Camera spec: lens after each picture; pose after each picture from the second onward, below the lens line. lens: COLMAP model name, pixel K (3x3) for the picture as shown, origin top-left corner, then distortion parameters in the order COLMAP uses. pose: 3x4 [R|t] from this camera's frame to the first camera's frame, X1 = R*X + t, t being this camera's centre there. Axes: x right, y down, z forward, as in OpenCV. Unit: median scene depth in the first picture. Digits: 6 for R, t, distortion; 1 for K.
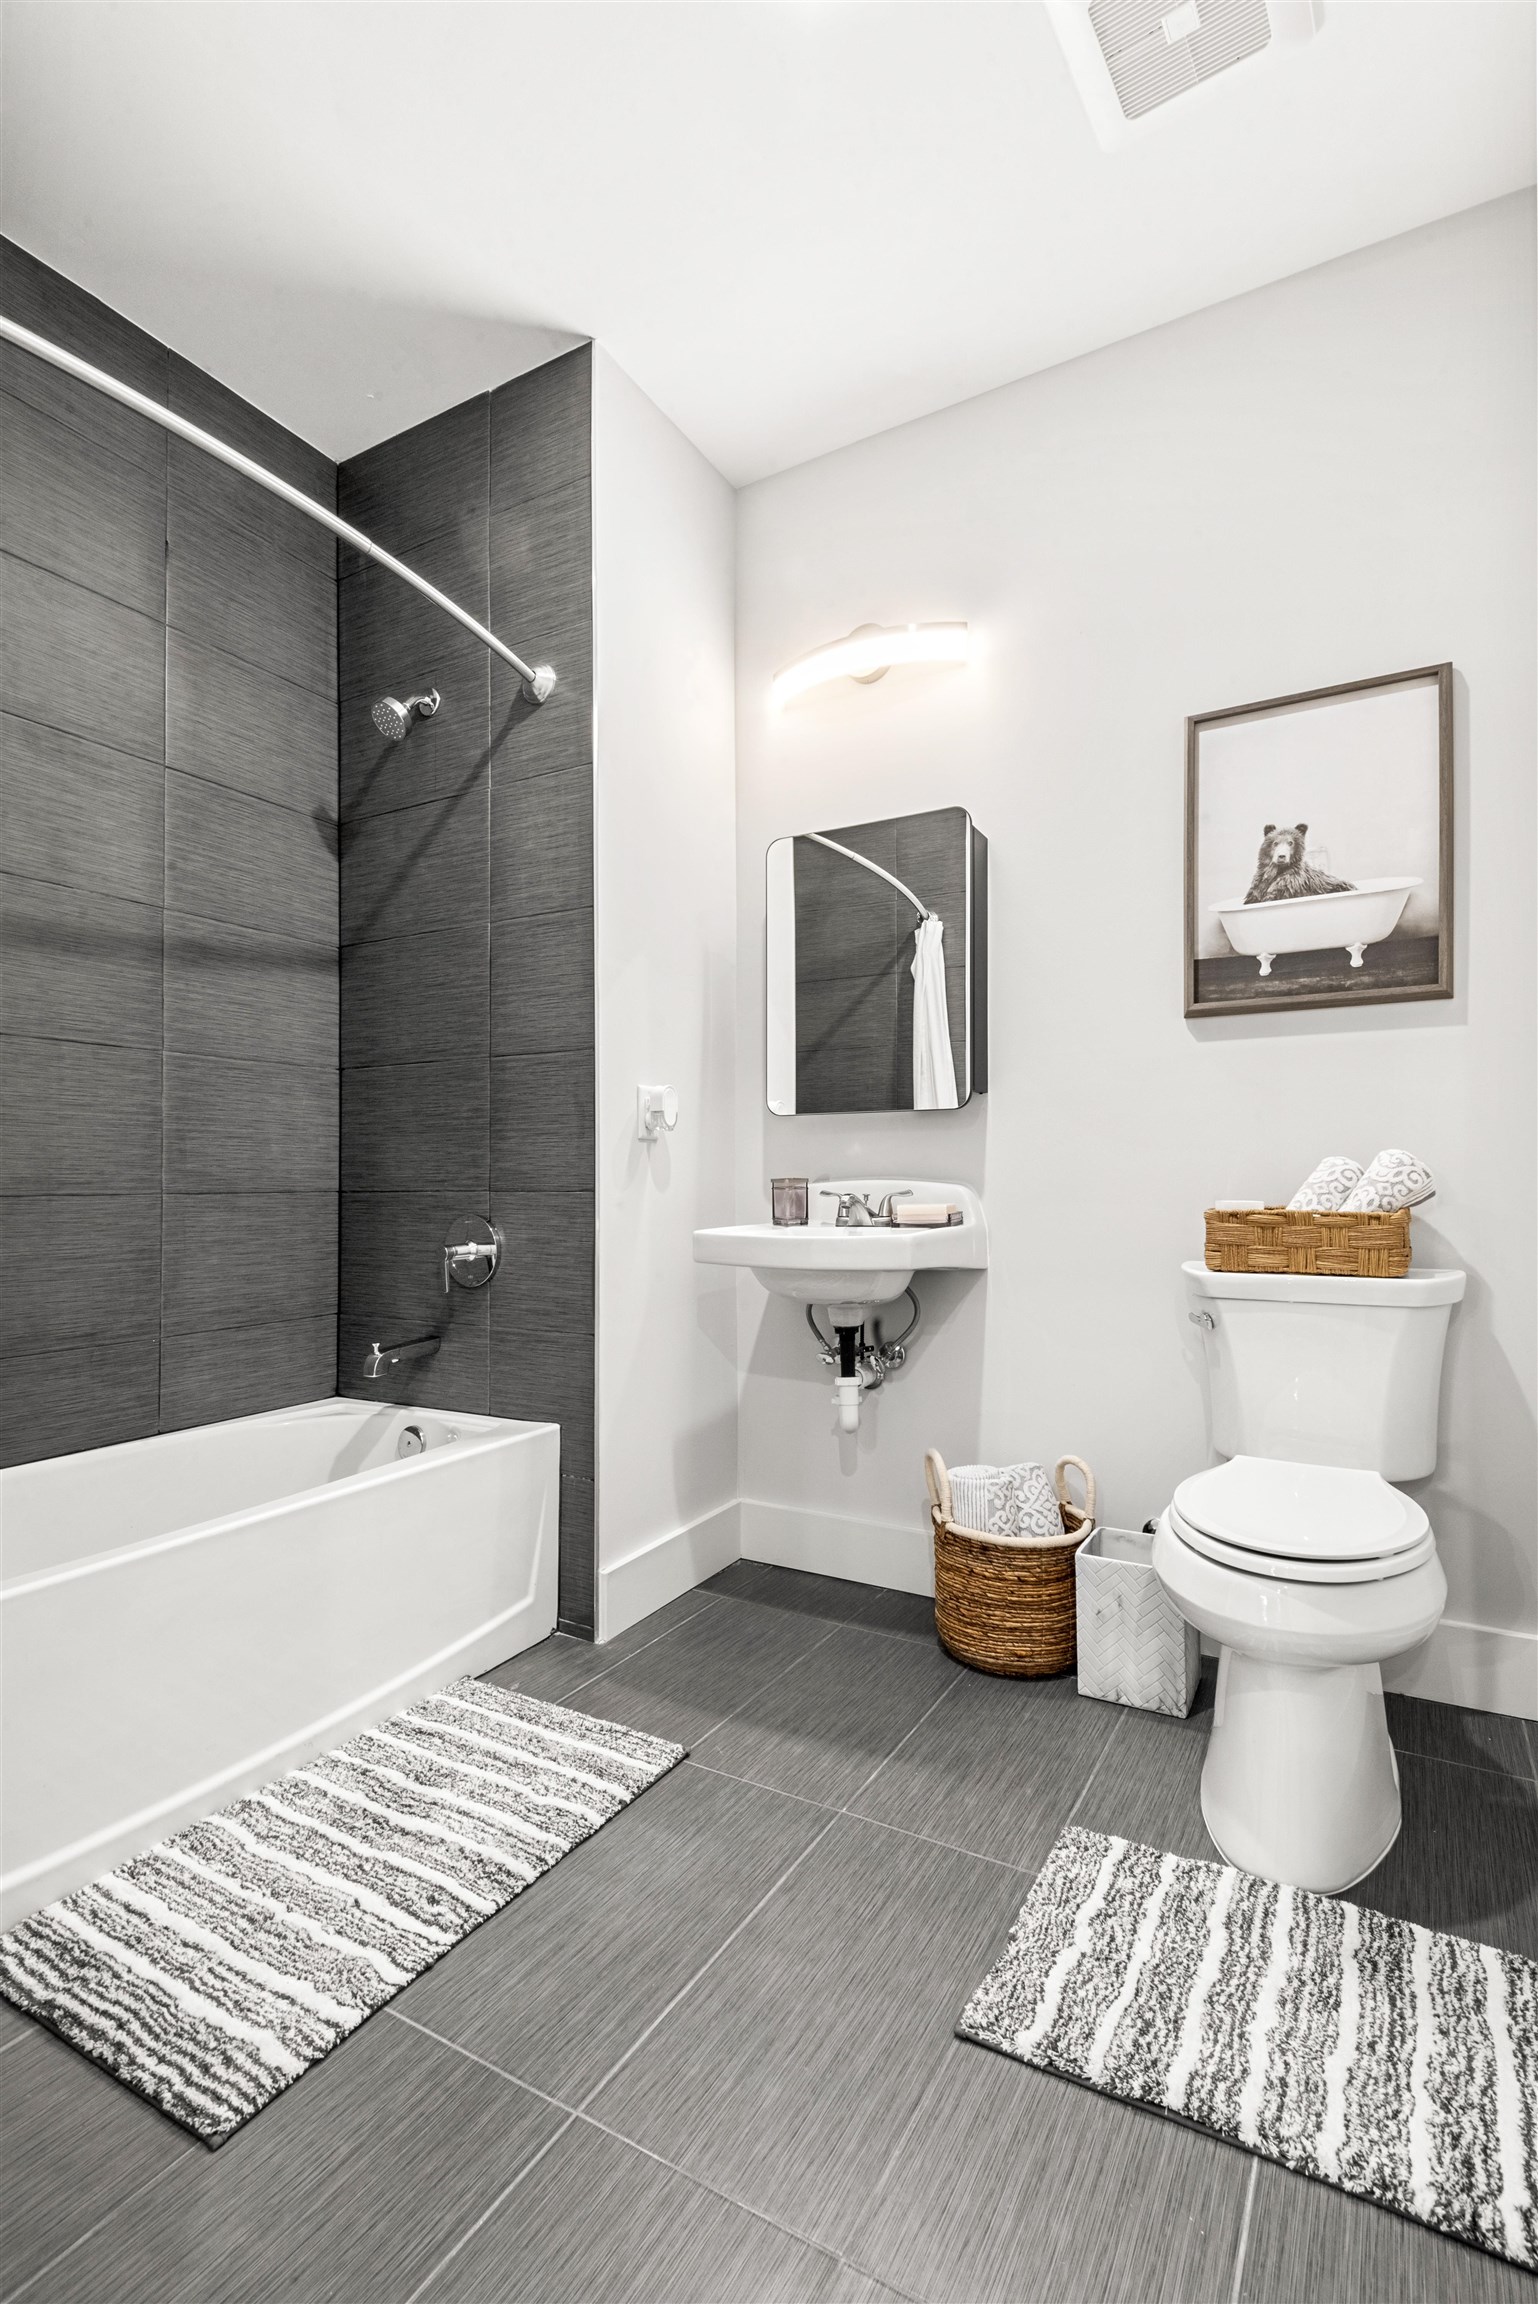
lens RADIAL K [[1065.5, 0, 787.5], [0, 1065.5, 1144.1], [0, 0, 1]] dist [0.032822, -0.040037]
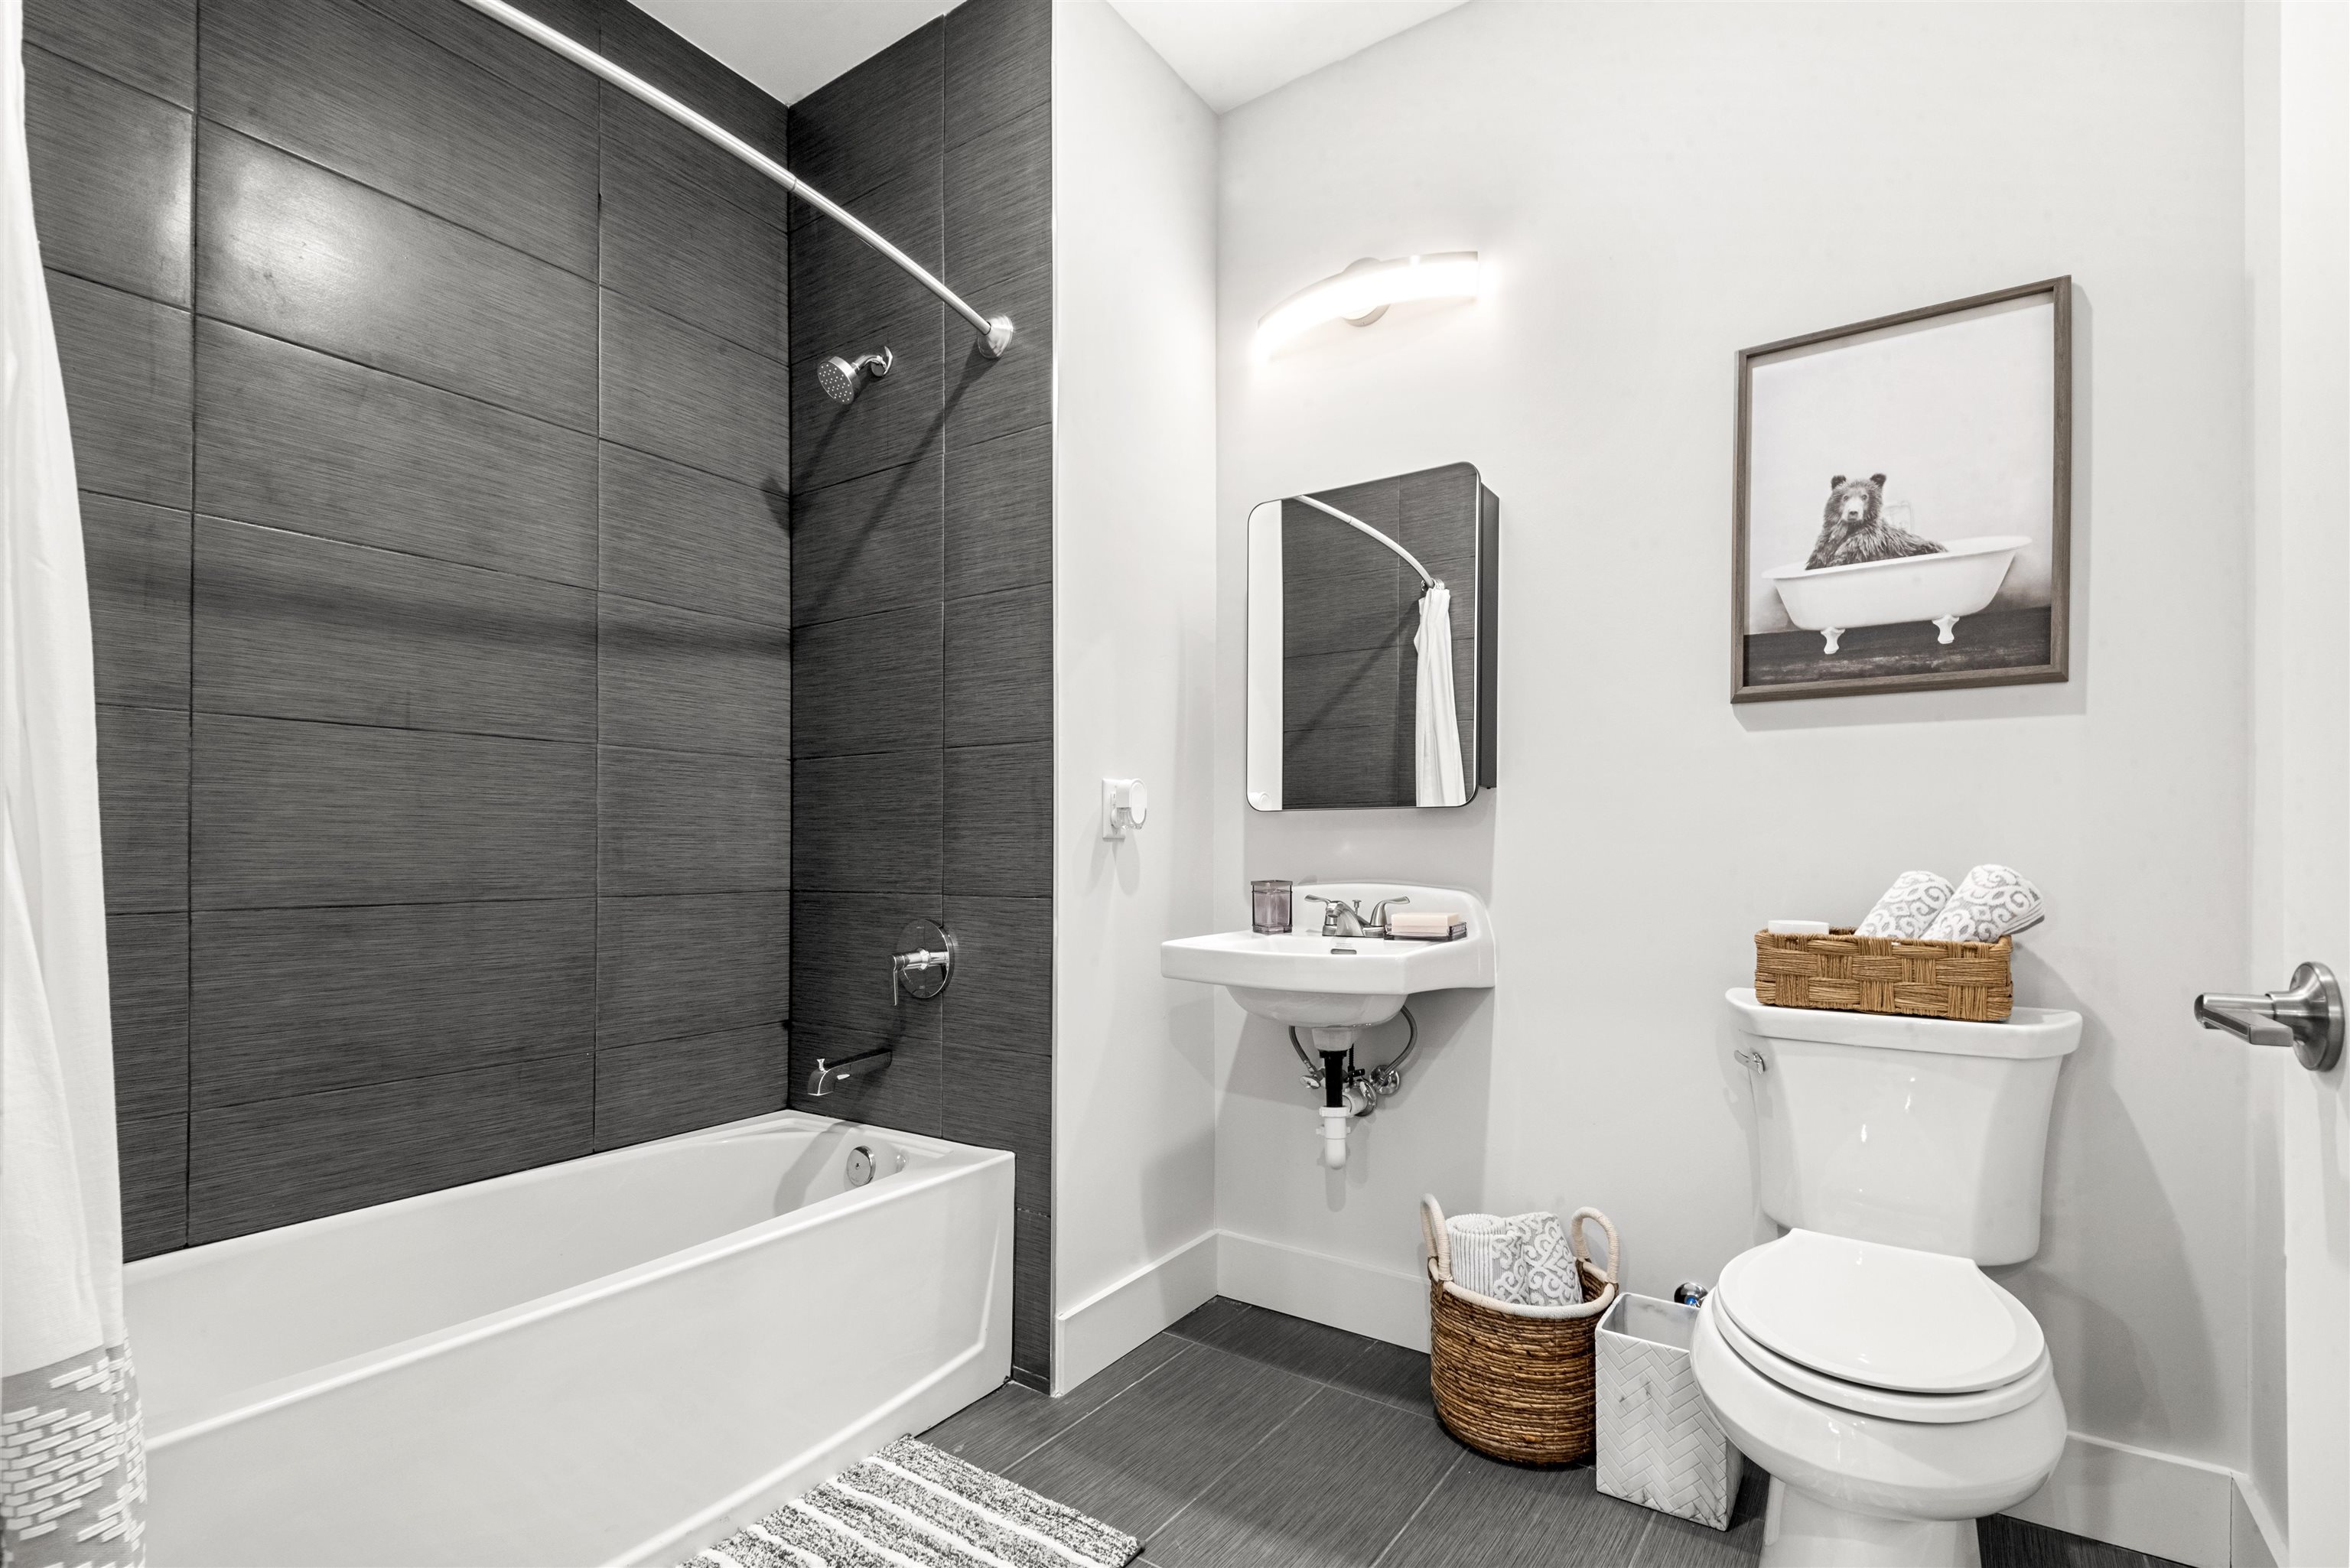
lens RADIAL K [[1086.7, 0, 1201.2], [0, 1086.7, 830.5], [0, 0, 1]] dist [0.032822, -0.040037]
pose [[0.996656, 0.004915, -0.081569, 0.020750], [-0.003785, 0.999895, 0.014005, -0.027524], [0.081629, -0.013649, 0.996569, 0.094213]]
